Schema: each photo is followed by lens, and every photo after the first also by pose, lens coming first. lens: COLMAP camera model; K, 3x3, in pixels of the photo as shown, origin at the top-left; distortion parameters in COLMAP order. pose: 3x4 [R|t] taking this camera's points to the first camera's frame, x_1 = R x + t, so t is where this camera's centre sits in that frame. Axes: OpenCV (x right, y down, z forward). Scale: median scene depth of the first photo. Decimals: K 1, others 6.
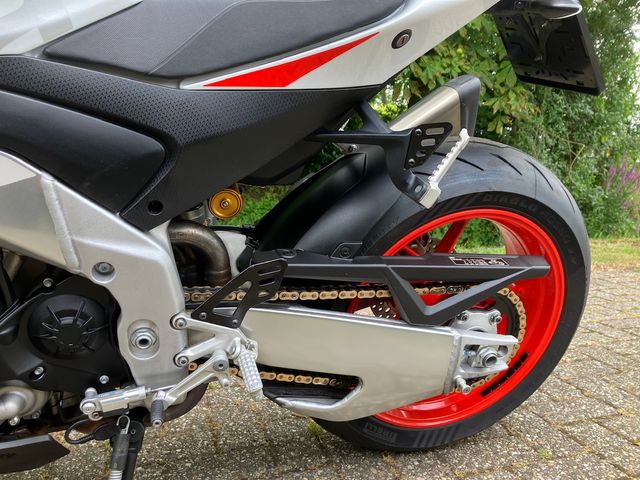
lens RADIAL K [[527.5, 0, 317.7], [0, 527.5, 248.2], [0, 0, 1]] dist [0.025712, -0.030255]
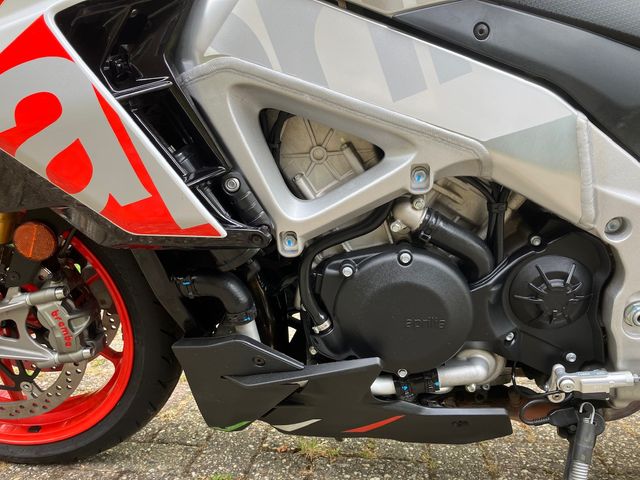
lens RADIAL K [[527.5, 0, 325.4], [0, 527.5, 239.6], [0, 0, 1]] dist [0.025712, -0.030255]
pose [[0.919590, 0.049705, -0.389722, -0.455725], [-0.070935, 0.996668, -0.040263, 0.118350], [0.386422, 0.064671, 0.920052, 0.009783]]
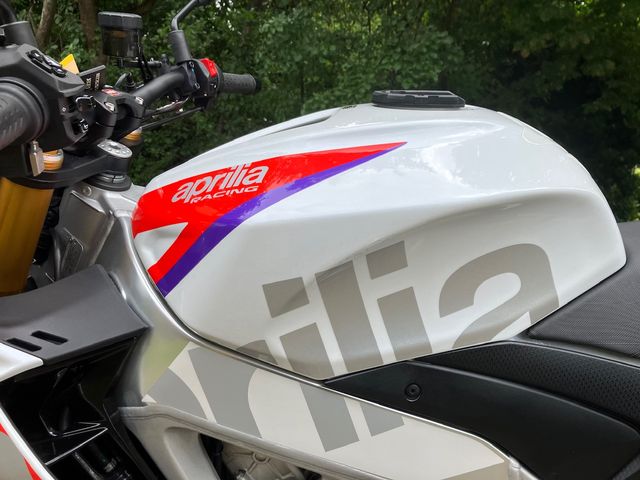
lens RADIAL K [[527.5, 0, 323.6], [0, 527.5, 234.3], [0, 0, 1]] dist [0.025712, -0.030255]
pose [[0.909559, 0.062809, -0.410801, -0.379549], [-0.110001, 0.989642, -0.092243, -0.335027], [0.400752, 0.129089, 0.907047, -0.010228]]
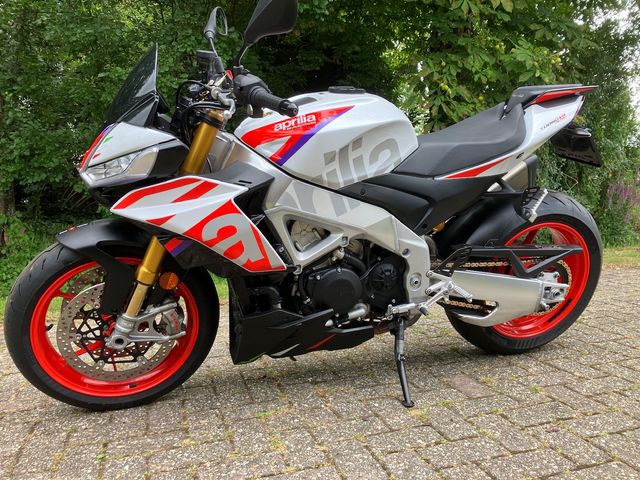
lens RADIAL K [[527.5, 0, 306.4], [0, 527.5, 245.0], [0, 0, 1]] dist [0.025712, -0.030255]
pose [[0.998741, -0.041367, -0.028382, -0.727309], [0.039726, 0.997634, -0.056116, 0.117911], [0.030637, 0.054918, 0.998021, -1.380015]]
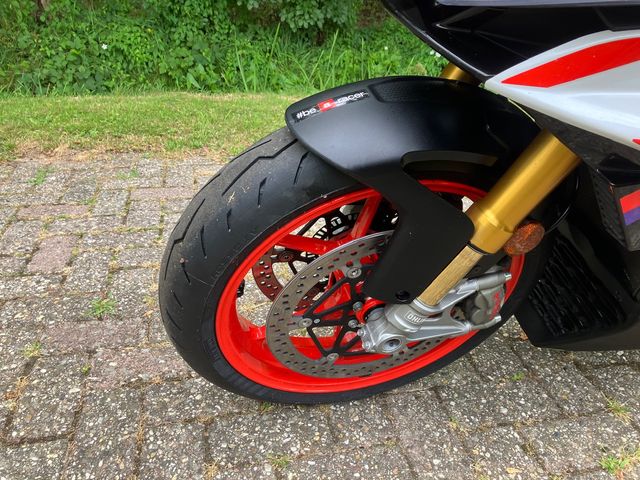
lens RADIAL K [[527.5, 0, 317.2], [0, 527.5, 236.5], [0, 0, 1]] dist [0.025712, -0.030255]
pose [[0.995310, 0.069202, -0.067593, -1.638615], [-0.044464, 0.947831, 0.315656, -0.160756], [0.085911, -0.311171, 0.946463, -0.189233]]
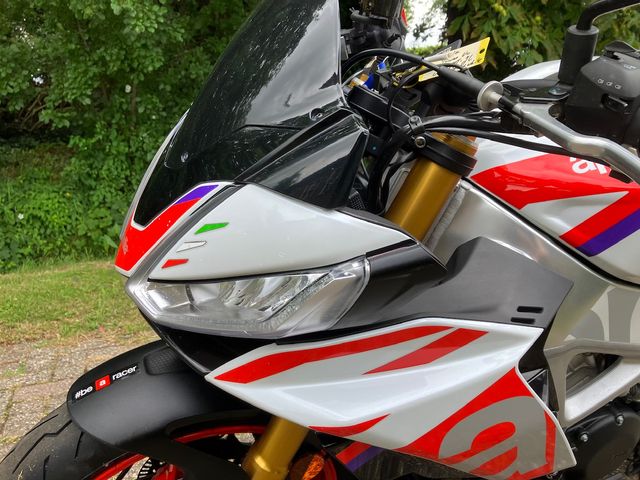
lens RADIAL K [[527.5, 0, 318.7], [0, 527.5, 240.2], [0, 0, 1]] dist [0.025712, -0.030255]
pose [[0.998277, -0.047156, 0.034911, -1.333007], [0.043564, 0.994299, 0.097318, -0.419207], [-0.039301, -0.095630, 0.994641, -0.269122]]
